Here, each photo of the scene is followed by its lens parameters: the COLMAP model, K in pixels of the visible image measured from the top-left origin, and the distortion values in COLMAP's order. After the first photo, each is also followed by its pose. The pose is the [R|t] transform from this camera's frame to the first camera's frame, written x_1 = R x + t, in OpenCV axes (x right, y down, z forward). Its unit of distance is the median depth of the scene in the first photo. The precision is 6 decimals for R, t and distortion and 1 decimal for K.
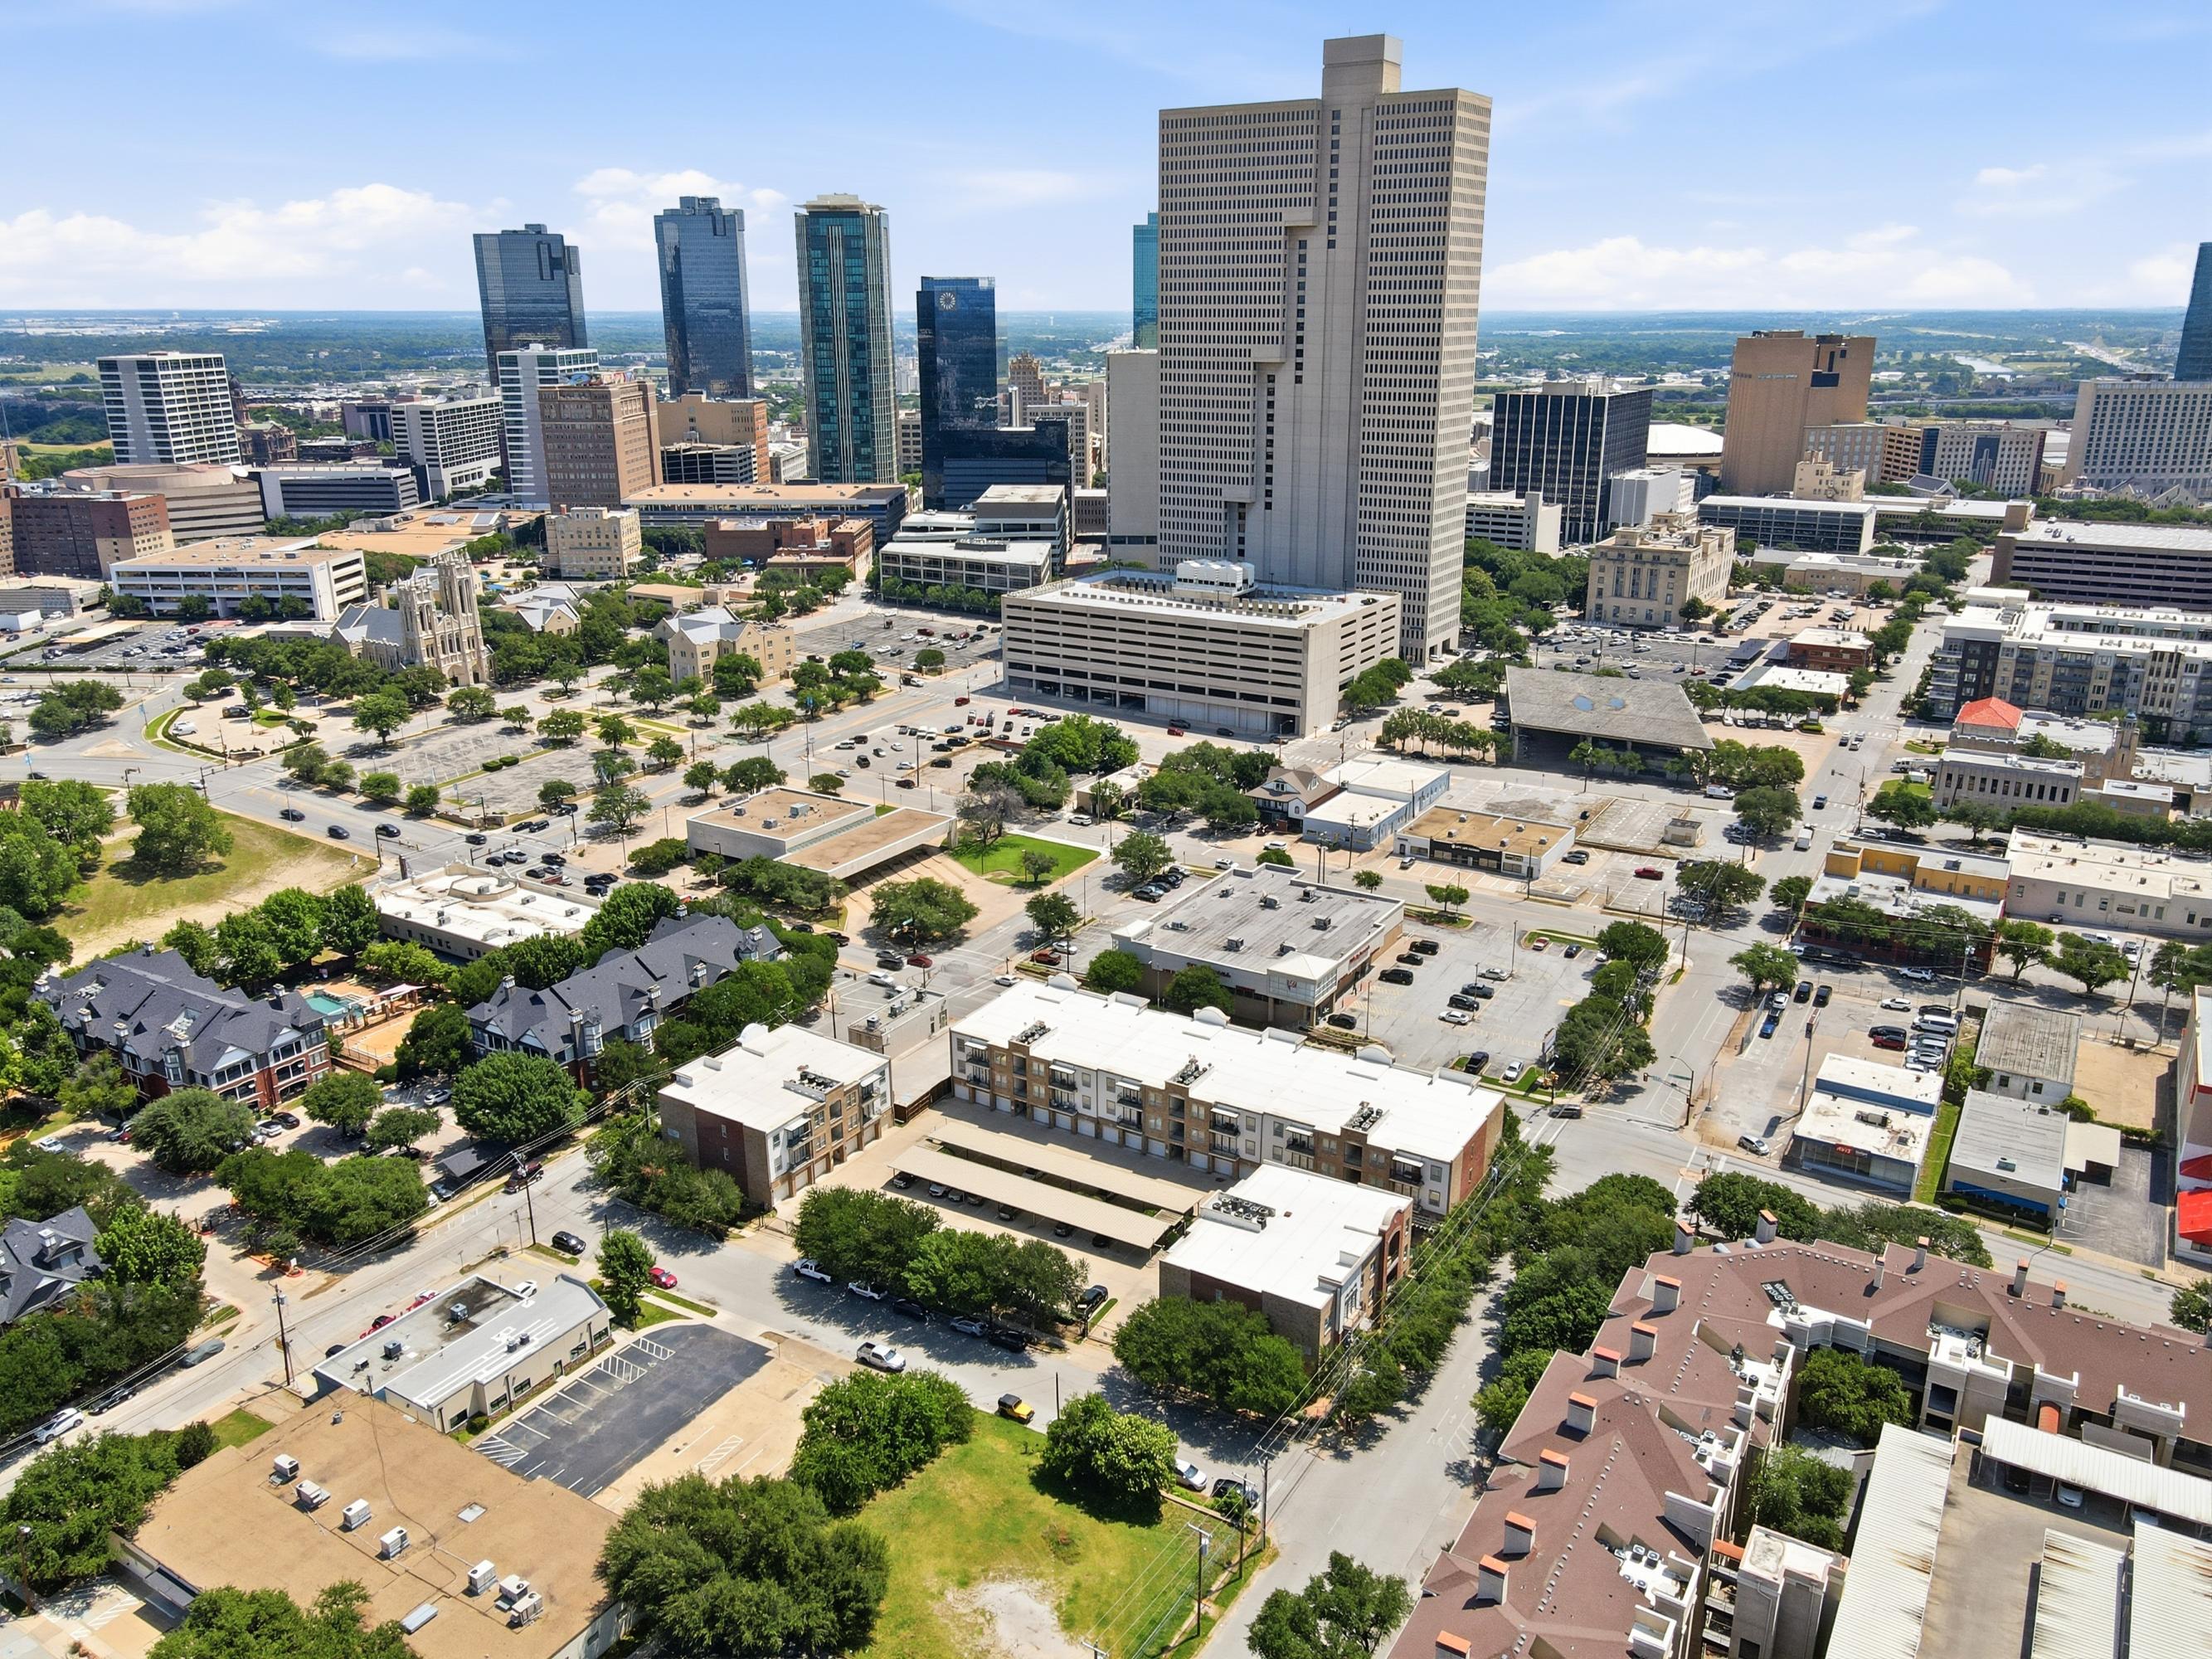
lens RADIAL K [[1628.5, 0, 1115.0], [0, 1628.5, 823.8], [0, 0, 1]] dist [-0.005312, 0.040381]
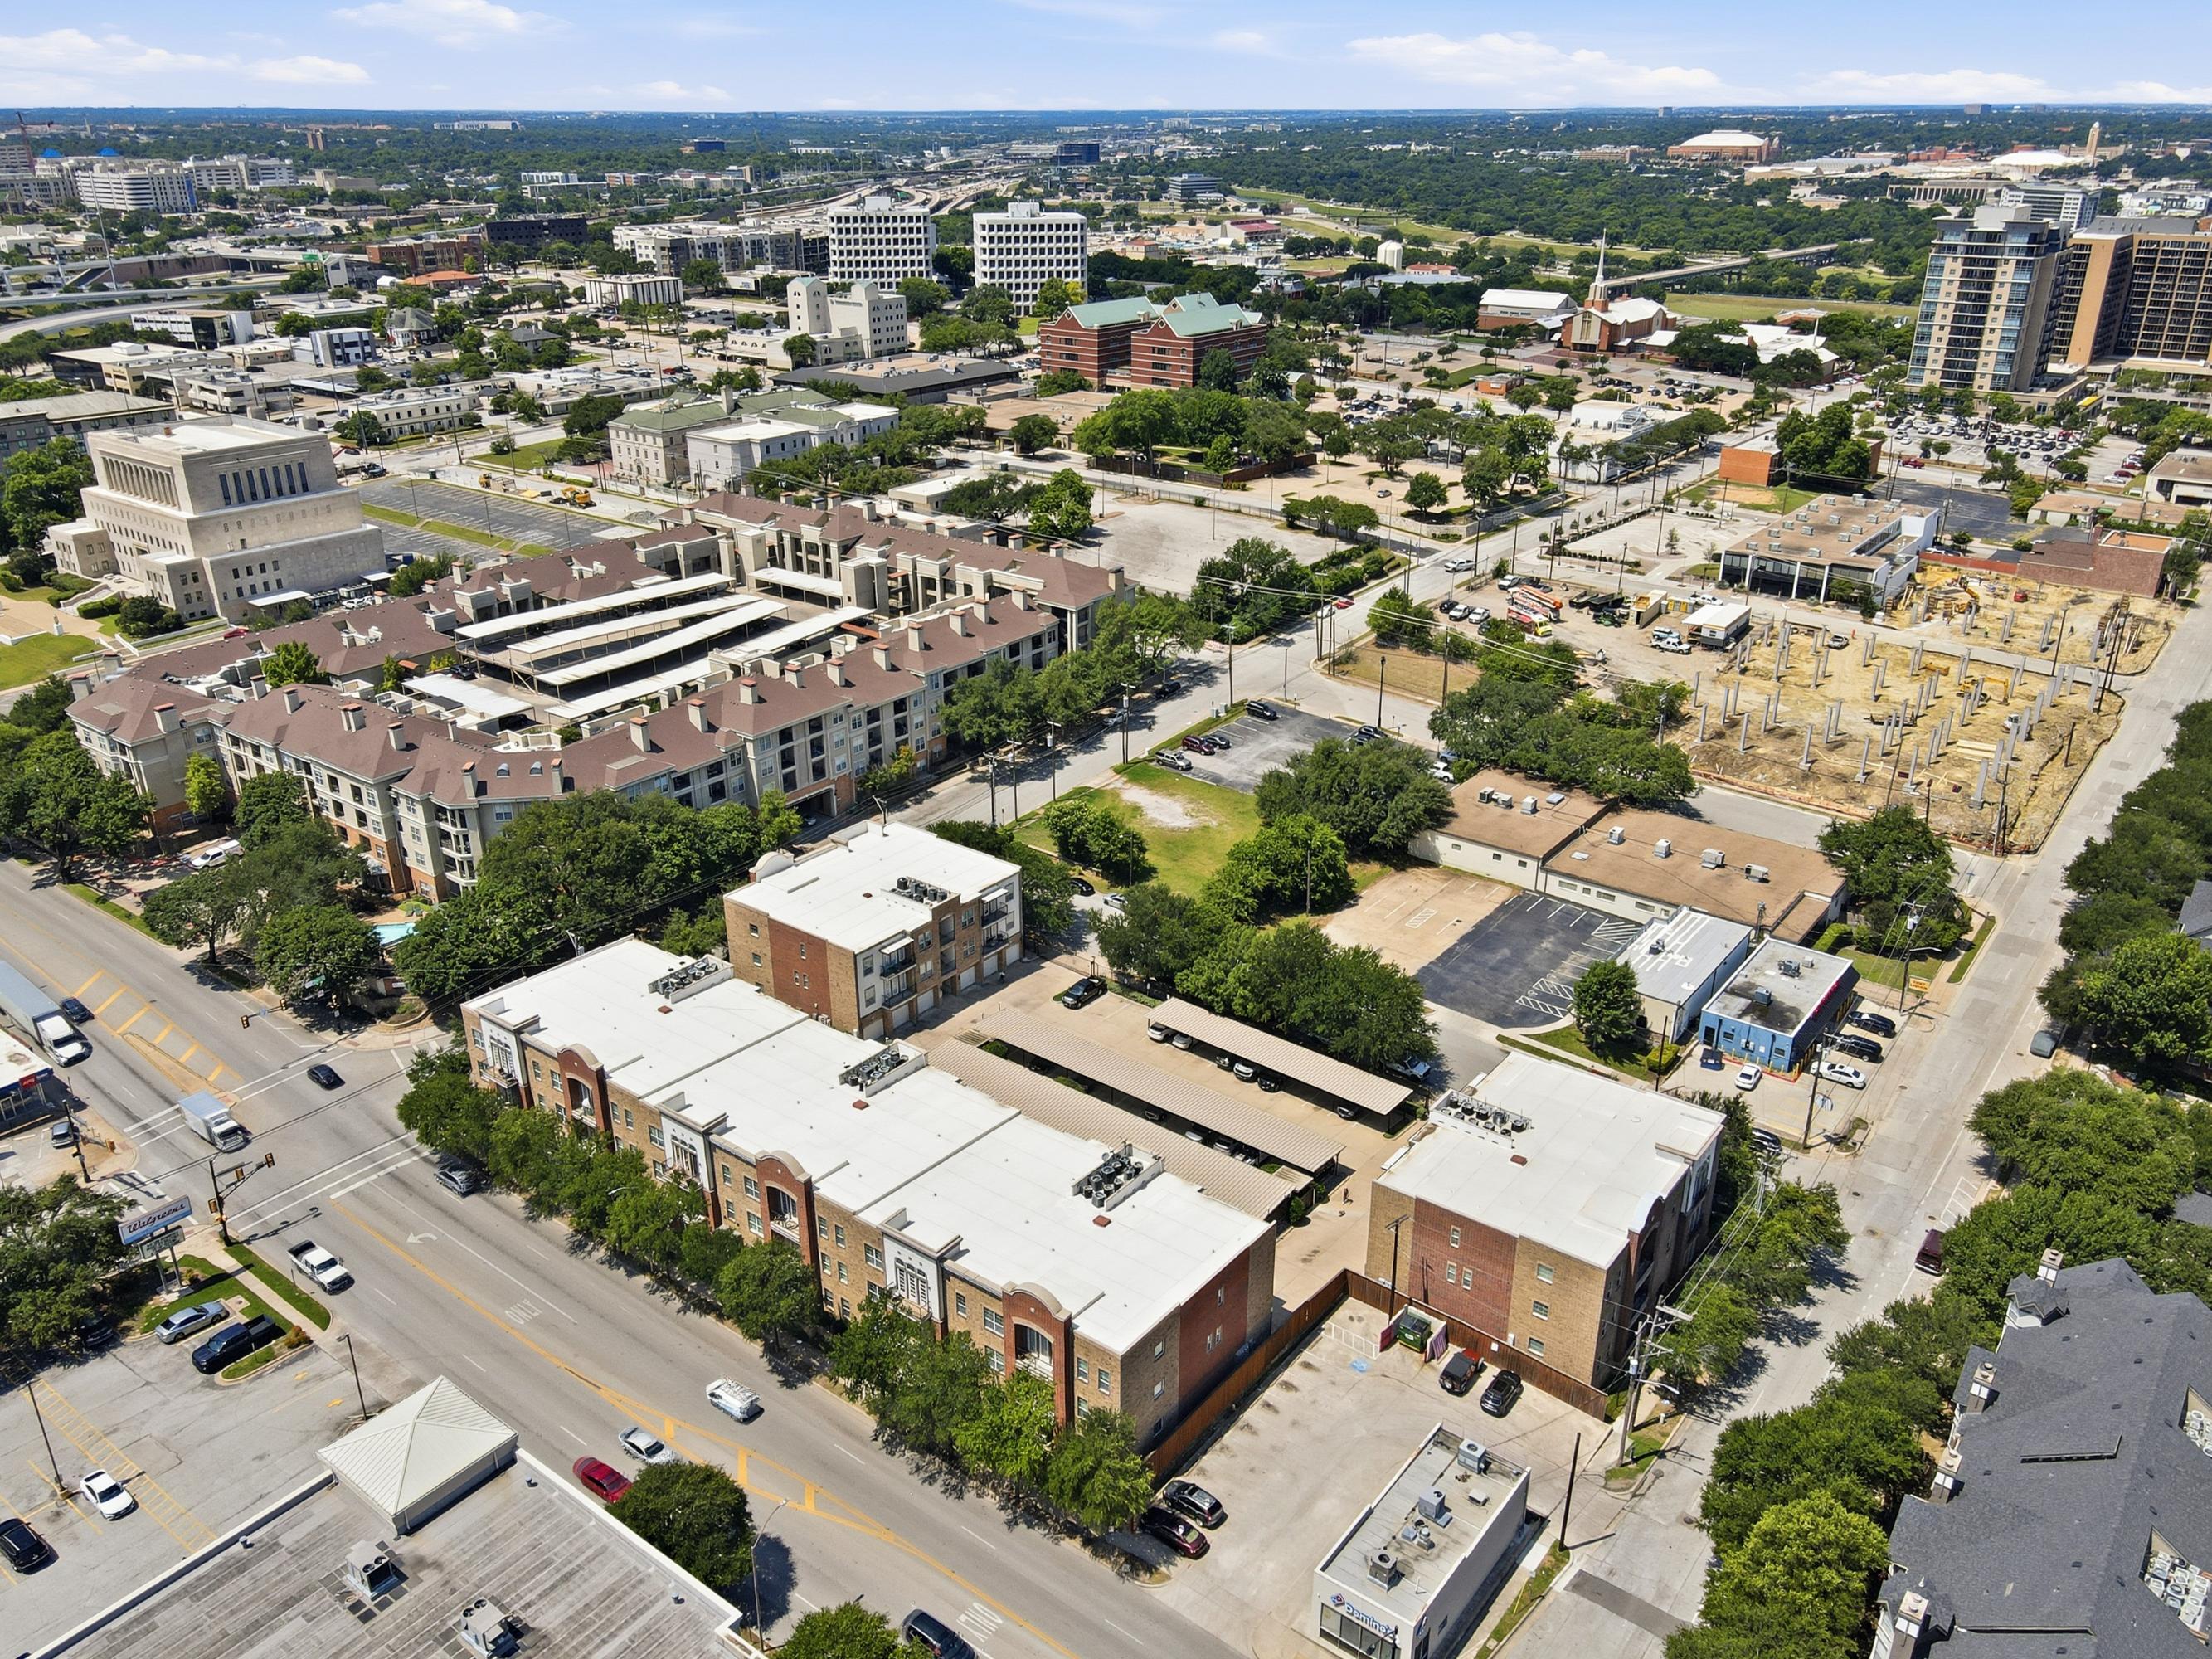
lens RADIAL K [[1667.1, 0, 1118.7], [0, 1667.1, 830.8], [0, 0, 1]] dist [-0.000485, 0.041490]
pose [[-0.995037, -0.038817, 0.091617, -0.063570], [0.031216, 0.752495, 0.657858, -0.212908], [-0.094478, 0.657453, -0.747549, 0.880564]]
